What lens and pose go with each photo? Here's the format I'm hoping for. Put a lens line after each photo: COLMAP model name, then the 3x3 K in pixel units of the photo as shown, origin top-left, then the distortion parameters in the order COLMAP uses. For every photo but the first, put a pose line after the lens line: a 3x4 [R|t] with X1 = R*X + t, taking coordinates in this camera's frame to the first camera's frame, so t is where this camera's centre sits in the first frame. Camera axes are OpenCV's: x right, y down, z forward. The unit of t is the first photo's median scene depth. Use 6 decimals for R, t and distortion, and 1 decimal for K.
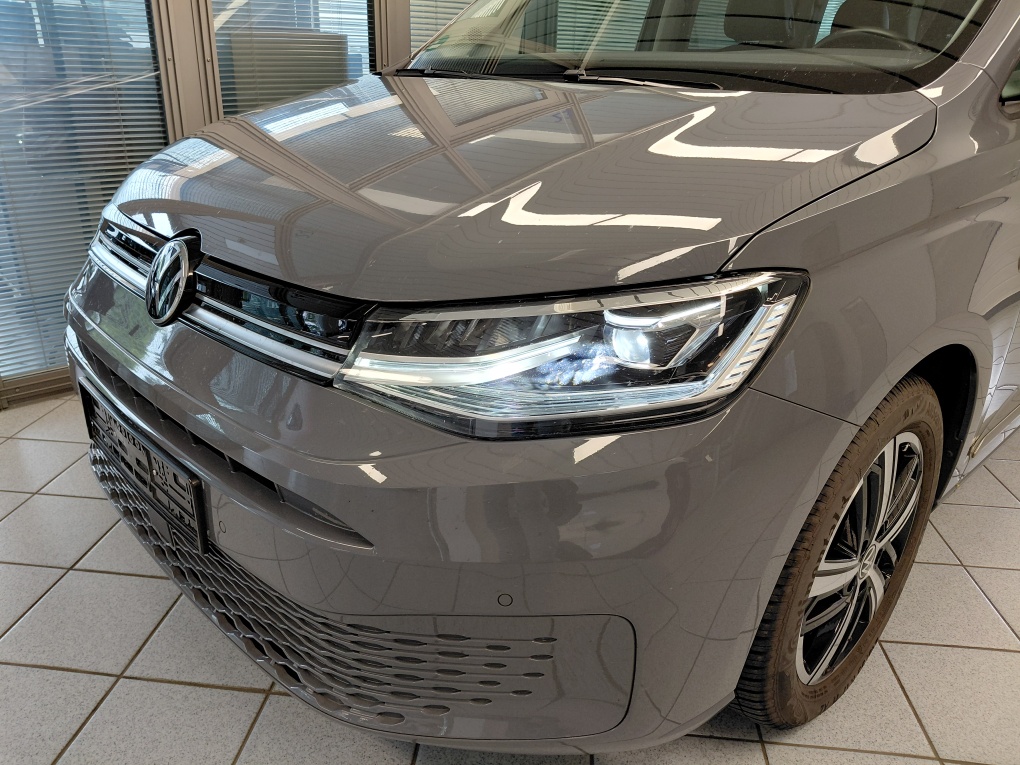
lens RADIAL K [[821.0, 0, 509.8], [0, 821.0, 367.7], [0, 0, 1]] dist [-0.069577, -0.053988]
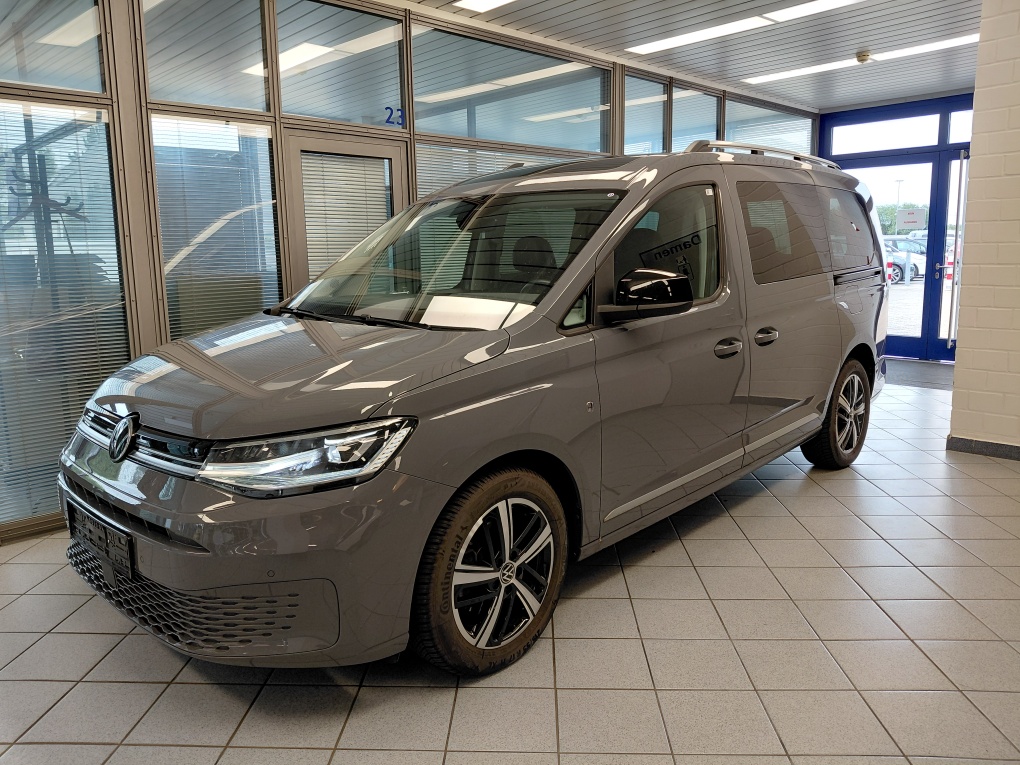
lens RADIAL K [[761.6, 0, 510.0], [0, 761.6, 382.5], [0, 0, 1]] dist [0.149755, -0.298768]
pose [[0.998152, -0.047356, 0.038080, 0.411499], [0.053828, 0.979835, -0.192422, 0.156746], [-0.028200, 0.194116, 0.980573, -0.808444]]
